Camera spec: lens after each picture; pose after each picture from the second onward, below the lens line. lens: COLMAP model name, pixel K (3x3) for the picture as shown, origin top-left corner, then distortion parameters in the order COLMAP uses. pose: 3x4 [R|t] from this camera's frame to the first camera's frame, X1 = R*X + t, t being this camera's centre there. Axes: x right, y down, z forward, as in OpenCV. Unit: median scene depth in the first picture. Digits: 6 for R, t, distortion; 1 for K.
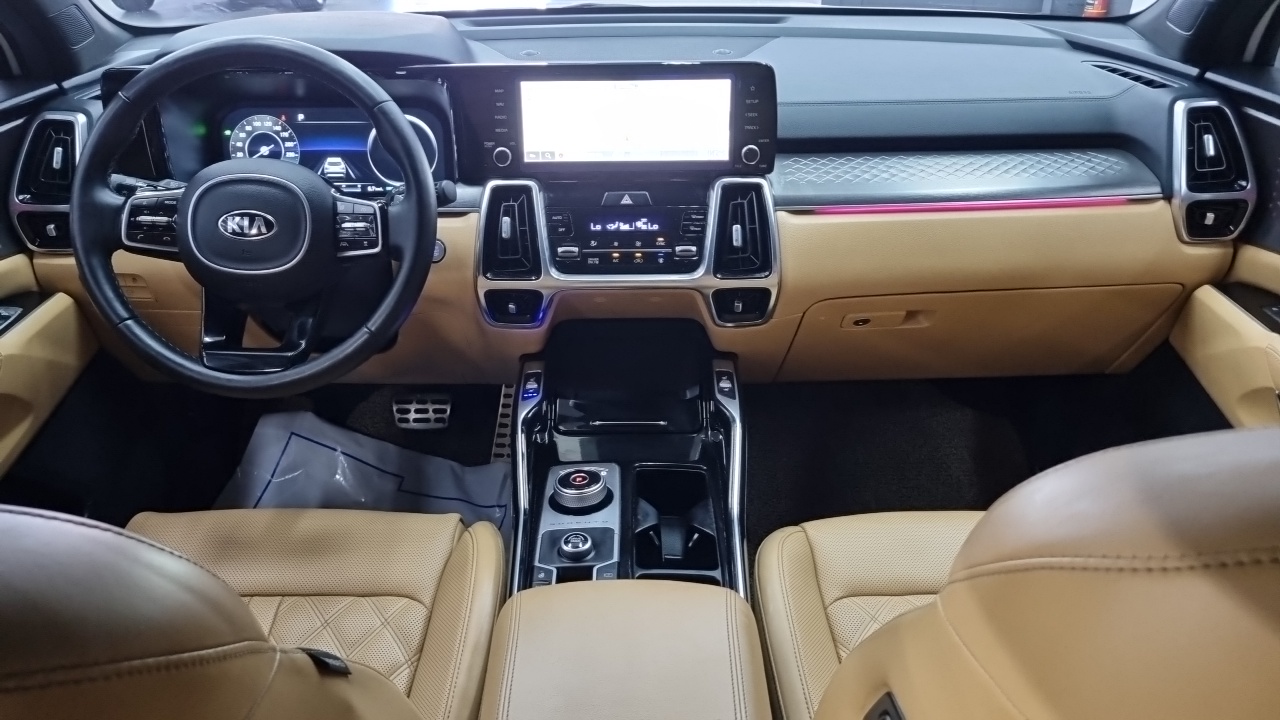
lens RADIAL K [[998.2, 0, 640.0], [0, 998.2, 360.0], [0, 0, 1]] dist [0.037451, 0.002392]
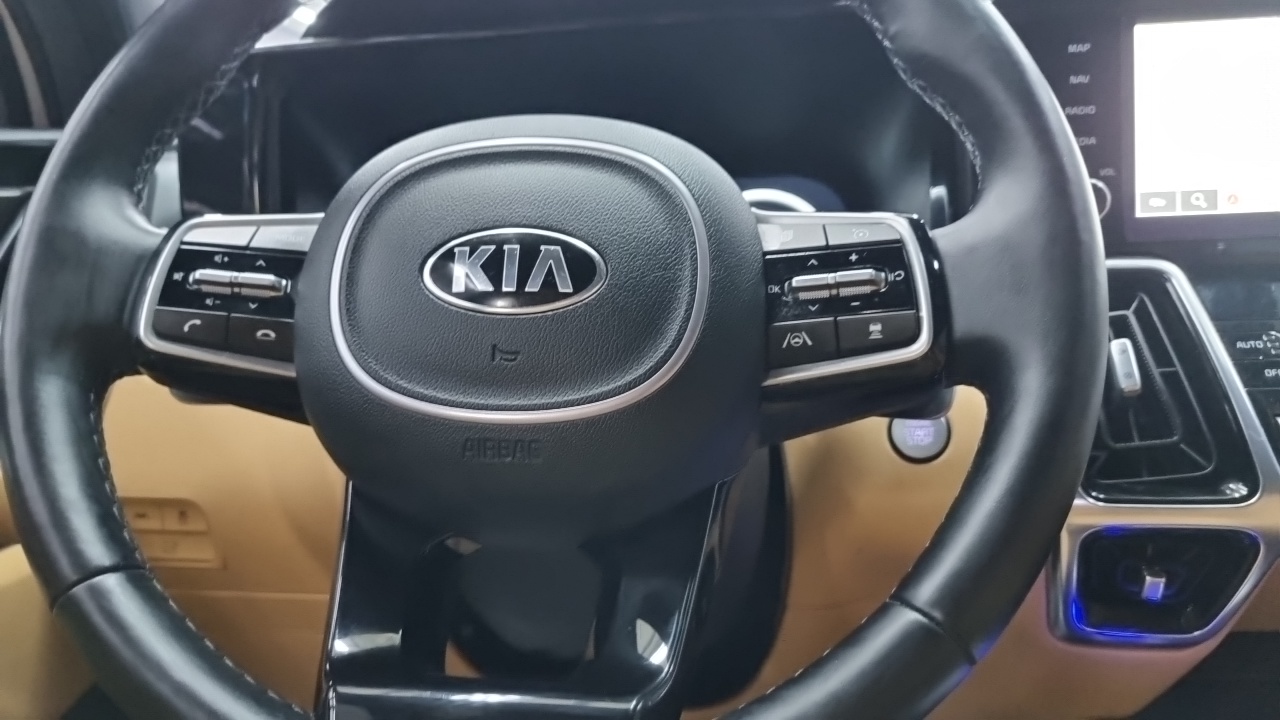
lens RADIAL K [[972.2, 0, 608.7], [0, 972.2, 394.5], [0, 0, 1]] dist [0.001757, 0.001953]
pose [[0.993963, -0.012674, -0.108986, -0.286902], [-0.023111, 0.946836, -0.320886, -0.000526], [0.107259, 0.321467, 0.940826, 0.637232]]
